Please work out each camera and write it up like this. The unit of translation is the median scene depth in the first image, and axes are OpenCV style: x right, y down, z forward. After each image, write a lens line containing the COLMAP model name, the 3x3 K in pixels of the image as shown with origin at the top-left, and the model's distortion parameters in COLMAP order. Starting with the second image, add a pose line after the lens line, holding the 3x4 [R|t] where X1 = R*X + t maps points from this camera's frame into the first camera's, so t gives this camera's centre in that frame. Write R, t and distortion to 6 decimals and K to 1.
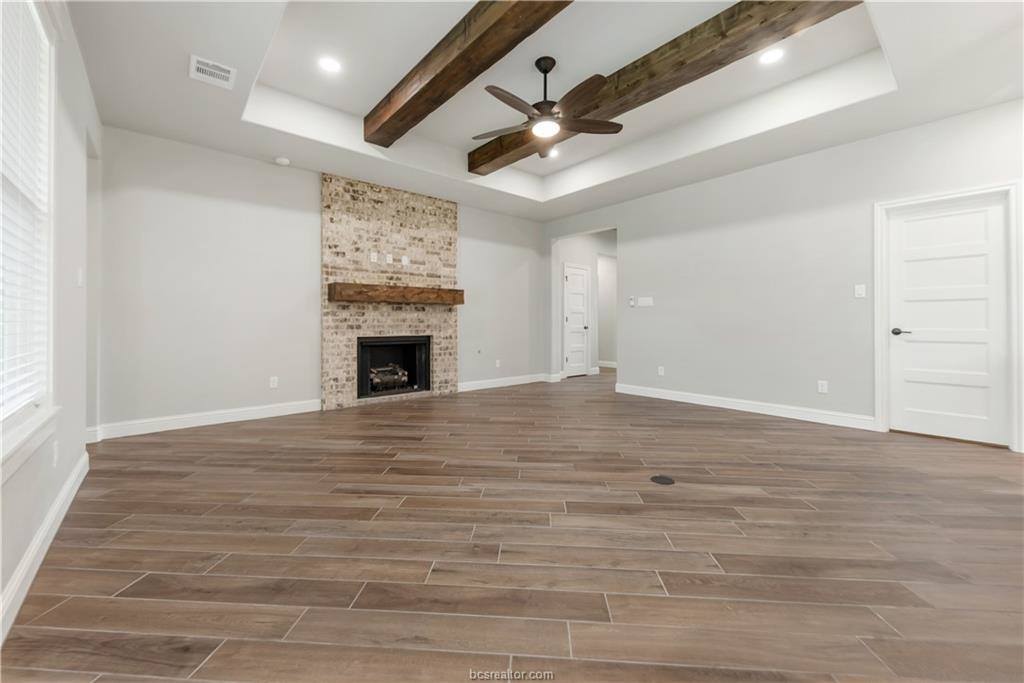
lens RADIAL K [[416.3, 0, 499.3], [0, 416.3, 318.7], [0, 0, 1]] dist [0.006143, 0.000086]
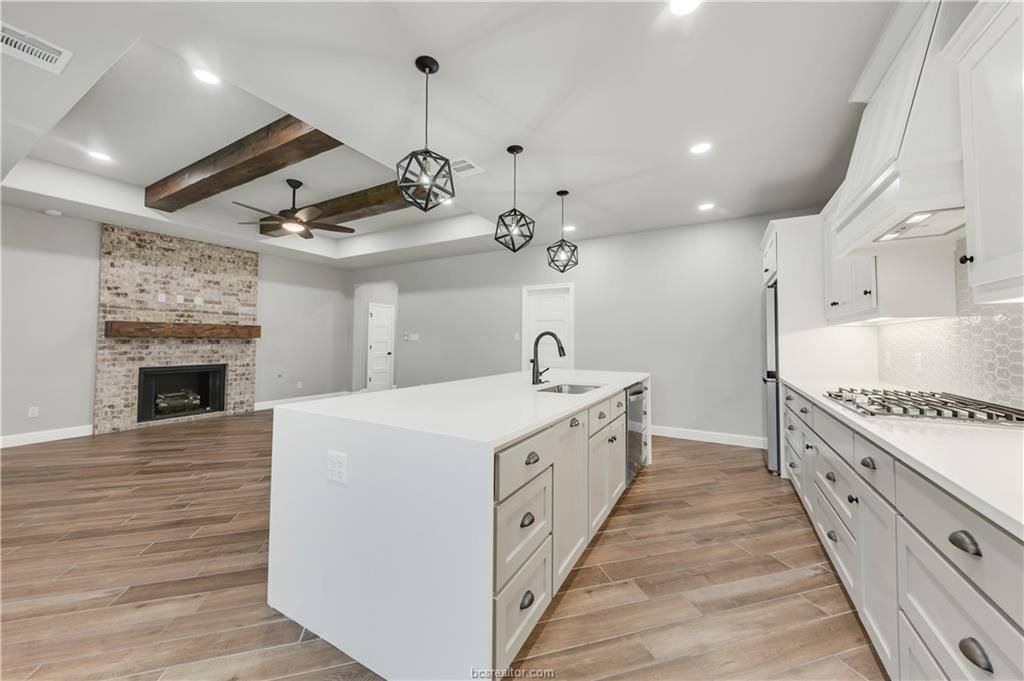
lens RADIAL K [[376.9, 0, 525.4], [0, 376.9, 327.7], [0, 0, 1]] dist [-0.002280, -0.001268]
pose [[0.928116, 0.019517, 0.371779, 0.252667], [-0.010780, 0.999615, -0.025565, -0.050239], [-0.372135, 0.019720, 0.927969, -0.343554]]
